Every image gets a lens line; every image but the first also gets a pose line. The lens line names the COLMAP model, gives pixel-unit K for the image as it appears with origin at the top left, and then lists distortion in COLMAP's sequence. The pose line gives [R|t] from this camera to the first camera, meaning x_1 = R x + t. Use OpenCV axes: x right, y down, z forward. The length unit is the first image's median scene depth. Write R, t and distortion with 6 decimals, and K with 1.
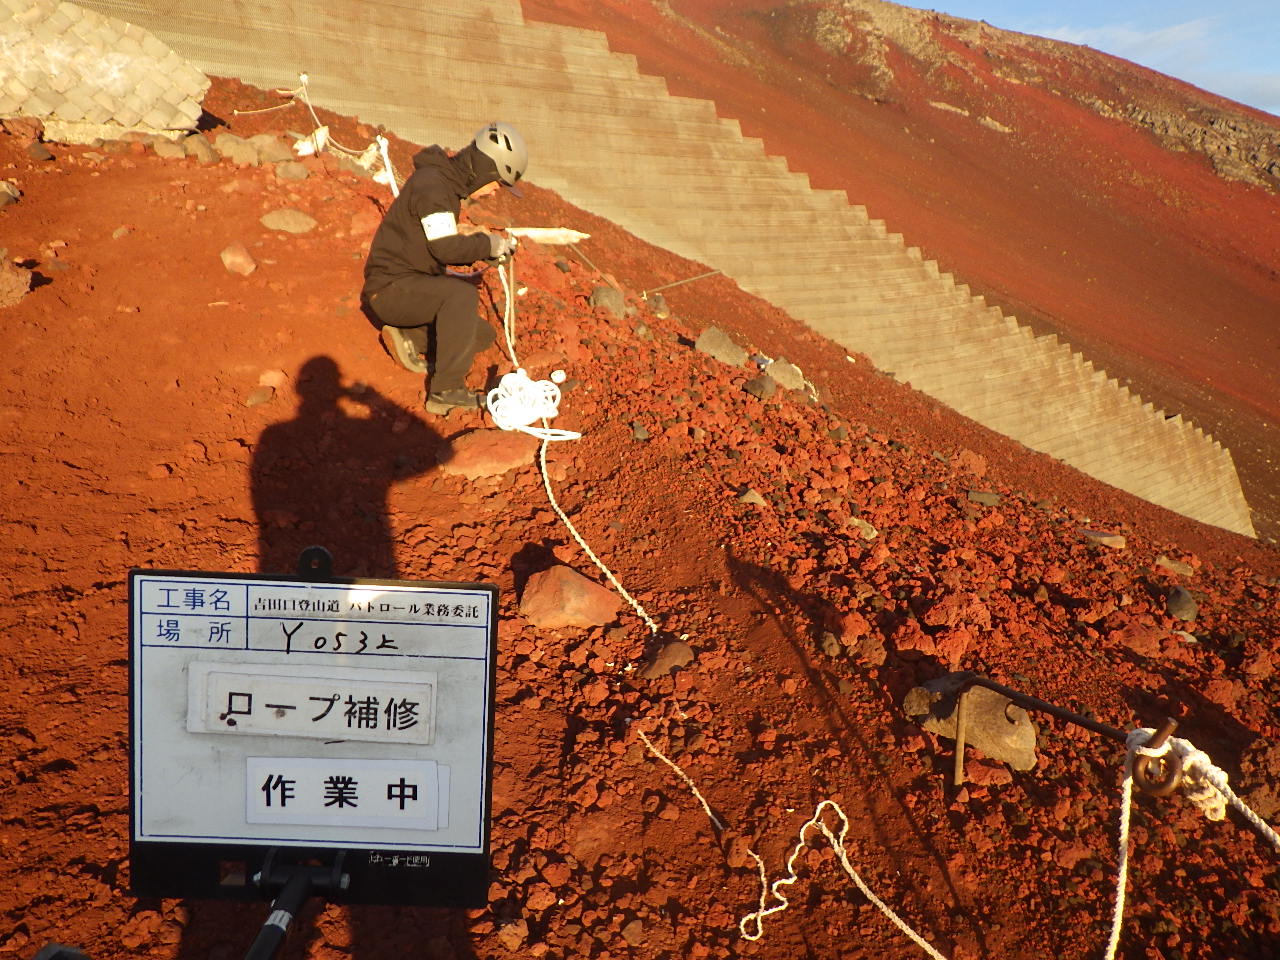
lens RADIAL K [[1053.2, 0, 641.7], [0, 1053.2, 453.9], [0, 0, 1]] dist [-0.008962, 0.004380]
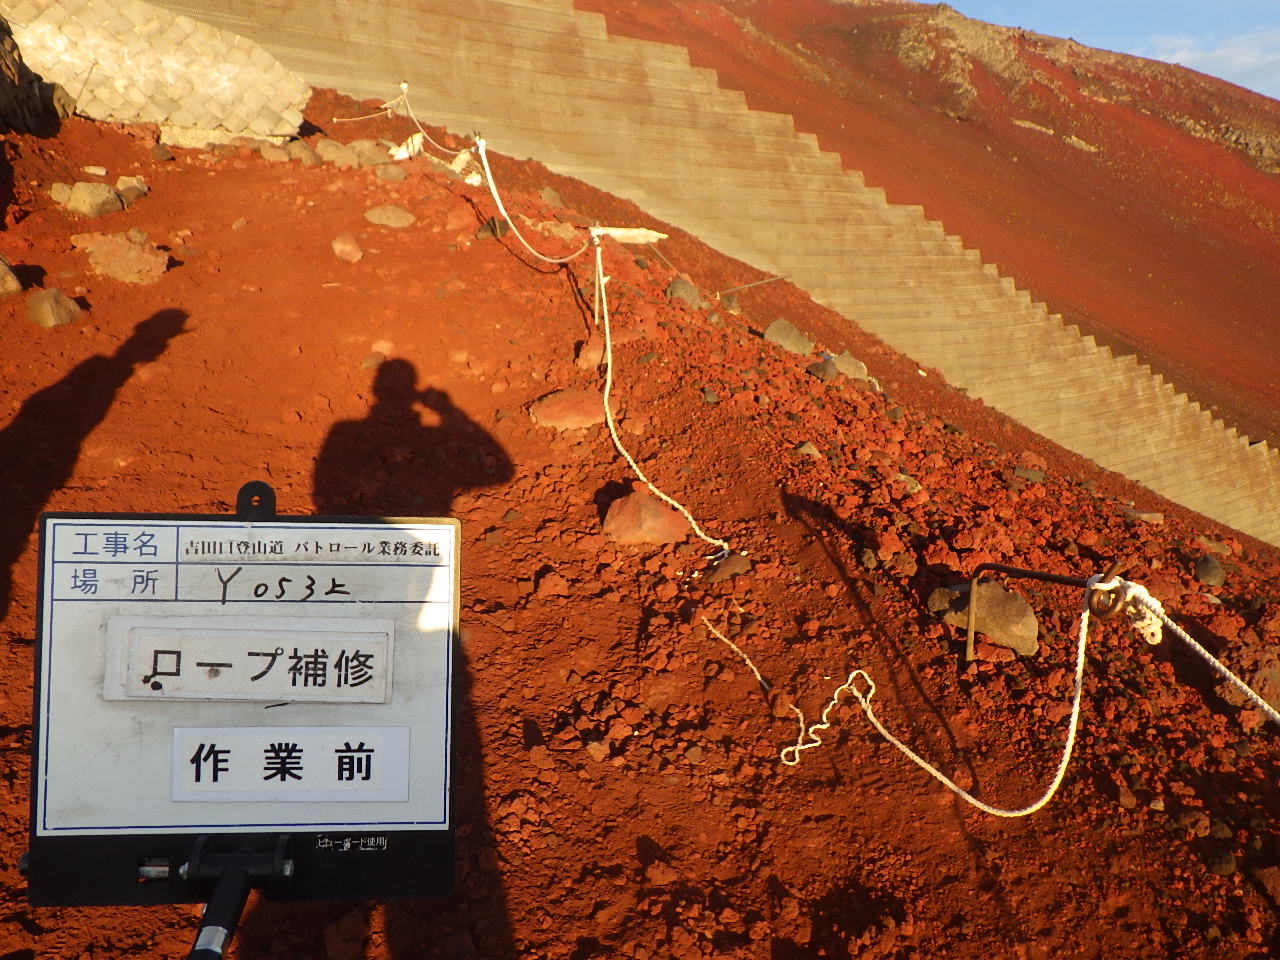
lens RADIAL K [[1053.2, 0, 641.7], [0, 1053.2, 453.9], [0, 0, 1]] dist [-0.008962, 0.004380]
pose [[0.997421, 0.029475, -0.065436, 0.000632], [-0.030345, 0.999463, -0.012340, 0.061696], [0.065037, 0.014294, 0.997780, -0.129105]]
